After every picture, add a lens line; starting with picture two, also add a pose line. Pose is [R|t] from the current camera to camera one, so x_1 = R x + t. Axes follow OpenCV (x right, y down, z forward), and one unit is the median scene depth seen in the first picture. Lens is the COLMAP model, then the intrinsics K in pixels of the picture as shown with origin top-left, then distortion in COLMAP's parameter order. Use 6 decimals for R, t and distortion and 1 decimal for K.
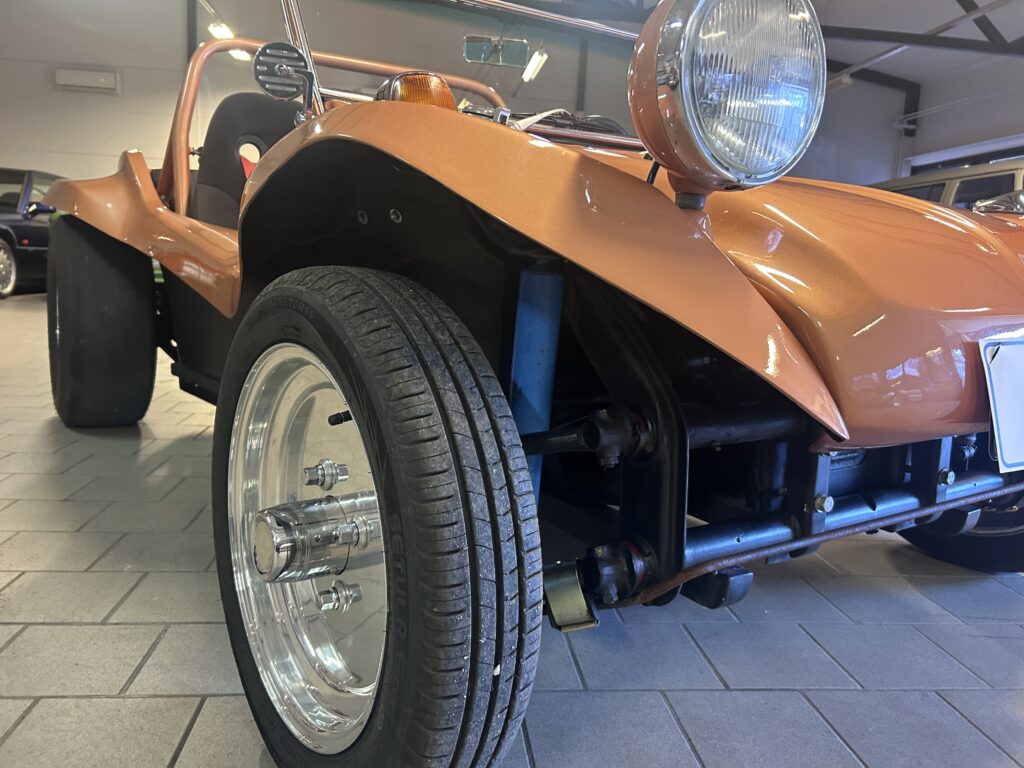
lens RADIAL K [[789.3, 0, 500.9], [0, 789.3, 371.7], [0, 0, 1]] dist [0.002298, 0.000013]
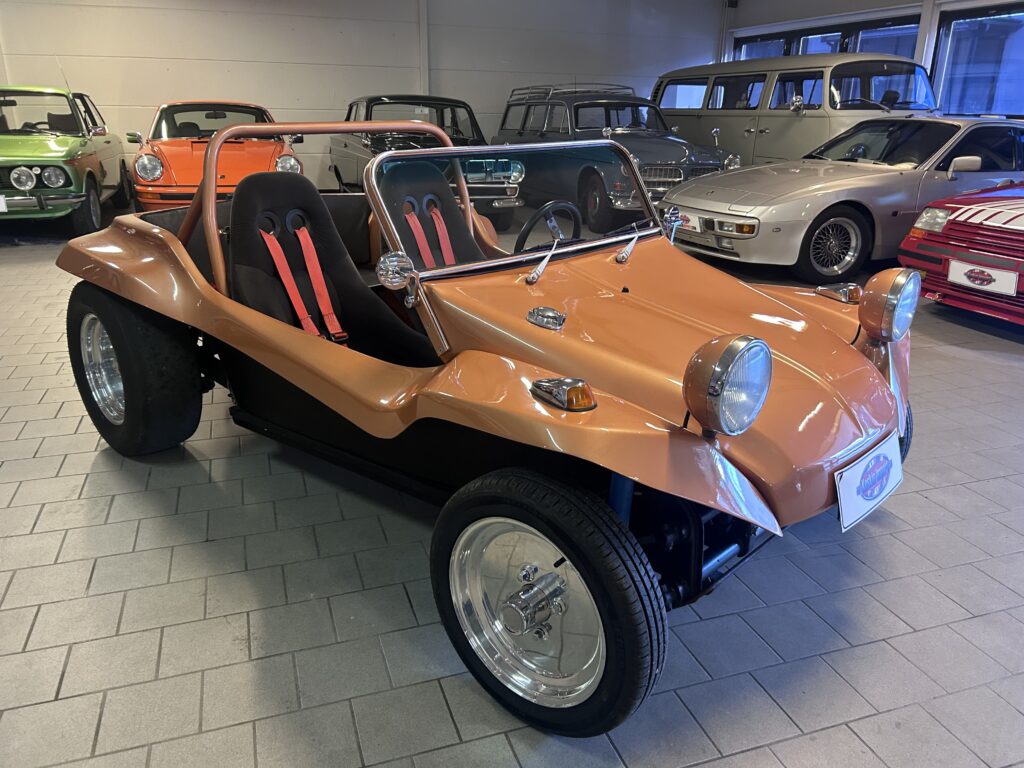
lens RADIAL K [[784.8, 0, 512.0], [0, 784.8, 384.0], [0, 0, 1]] dist [0.048173, -0.003486]
pose [[0.972778, -0.112102, 0.202821, -0.520134], [0.066969, 0.973857, 0.217064, -0.644459], [-0.221852, -0.197572, 0.954854, -0.640324]]
